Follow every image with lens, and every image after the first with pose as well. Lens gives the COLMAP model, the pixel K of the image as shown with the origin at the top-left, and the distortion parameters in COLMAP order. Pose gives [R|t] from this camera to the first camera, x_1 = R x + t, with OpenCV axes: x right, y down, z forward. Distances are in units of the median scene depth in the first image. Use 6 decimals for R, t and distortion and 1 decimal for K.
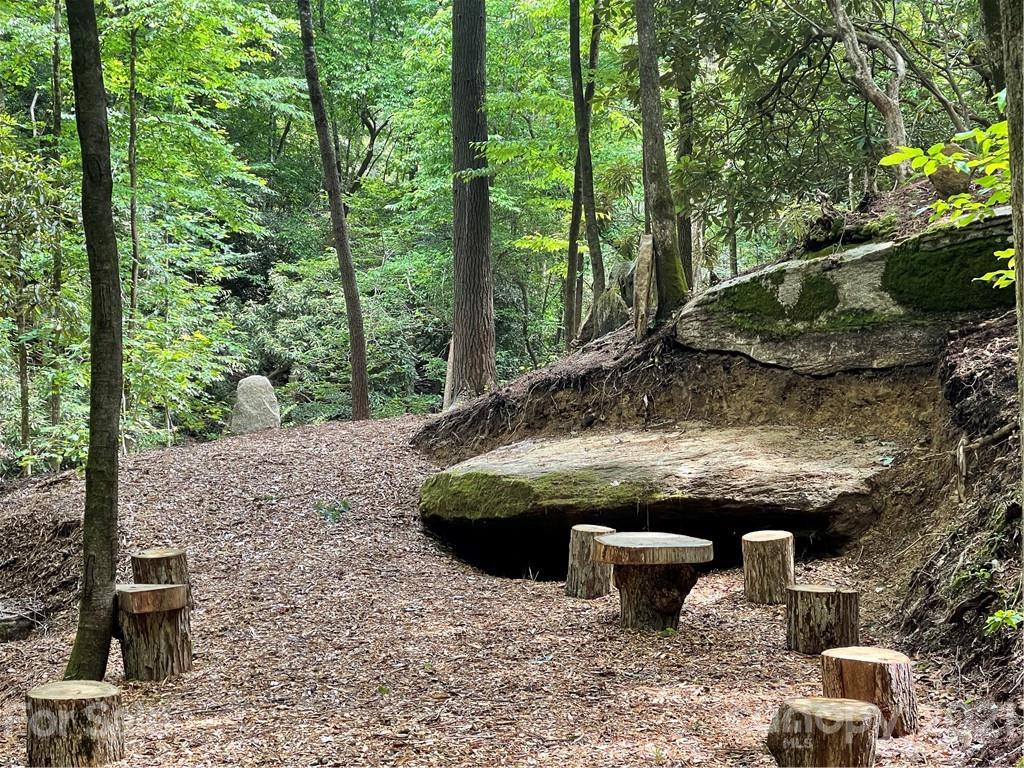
lens RADIAL K [[1907.8, 0, 512.6], [0, 1907.8, 382.0], [0, 0, 1]] dist [0.067288, 0.000000]
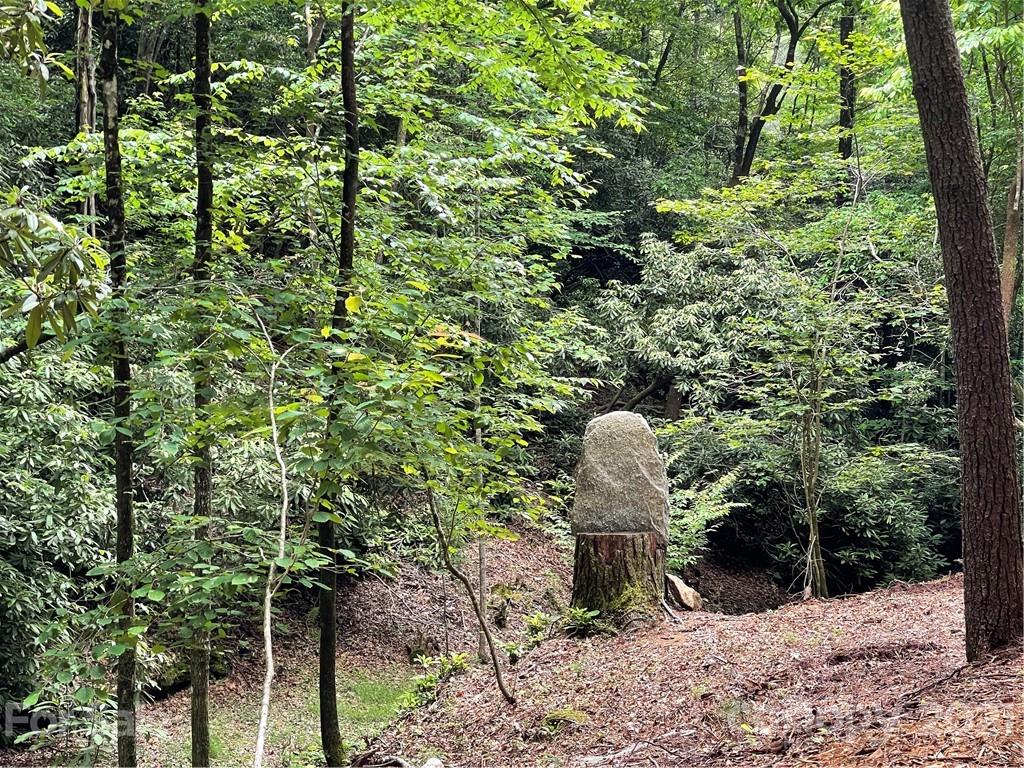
lens RADIAL K [[1907.8, 0, 512.7], [0, 1907.8, 382.9], [0, 0, 1]] dist [0.067288, 0.000000]
pose [[0.981710, -0.001445, -0.190379, -0.046602], [0.001891, 0.999996, 0.002160, -0.008774], [0.190375, -0.002480, 0.981708, 0.350906]]
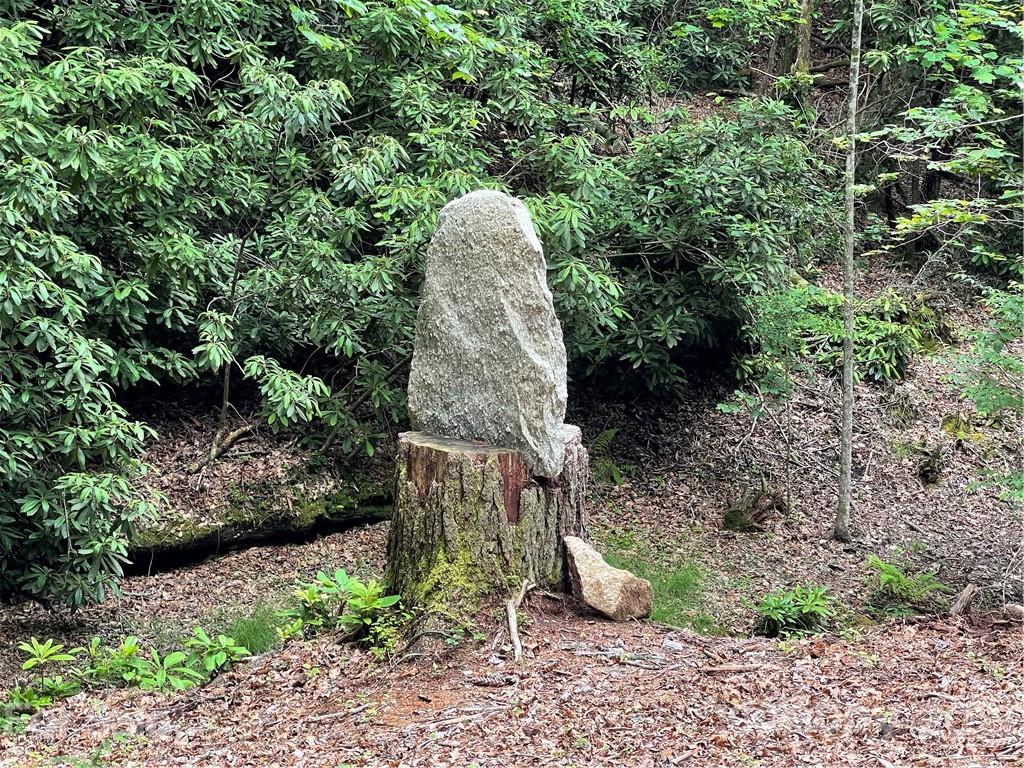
lens RADIAL K [[1907.8, 0, 512.0], [0, 1907.8, 383.9], [0, 0, 1]] dist [0.067288, 0.000000]
pose [[0.782289, 0.125395, -0.610164, 0.012505], [-0.034887, 0.986811, 0.158071, -0.012611], [0.621938, -0.102370, 0.776346, 0.573100]]
